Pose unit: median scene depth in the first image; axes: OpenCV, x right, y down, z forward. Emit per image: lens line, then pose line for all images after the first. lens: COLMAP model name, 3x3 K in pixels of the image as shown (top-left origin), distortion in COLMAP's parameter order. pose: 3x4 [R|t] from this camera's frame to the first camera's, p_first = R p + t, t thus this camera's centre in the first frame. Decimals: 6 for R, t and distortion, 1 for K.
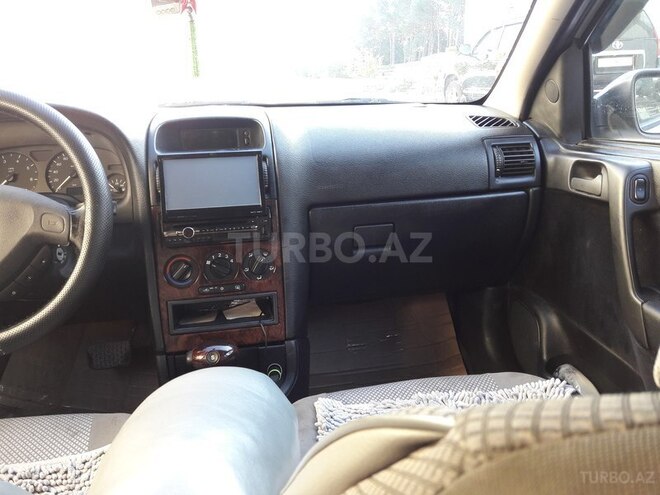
lens RADIAL K [[525.1, 0, 330.0], [0, 525.1, 247.5], [0, 0, 1]] dist [0.045941, -0.138593]
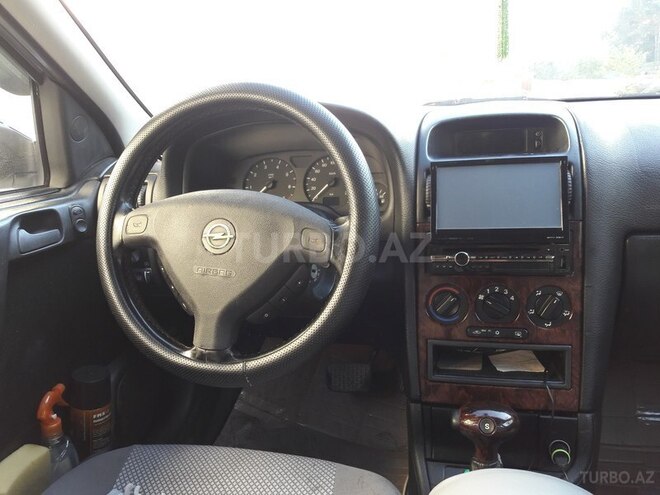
lens RADIAL K [[525.1, 0, 330.0], [0, 525.1, 247.5], [0, 0, 1]] dist [0.045941, -0.138593]
pose [[0.913767, 0.068321, -0.400454, -0.127795], [-0.073949, 0.997261, 0.001401, -0.030283], [0.399452, 0.028333, 0.916316, 0.183082]]
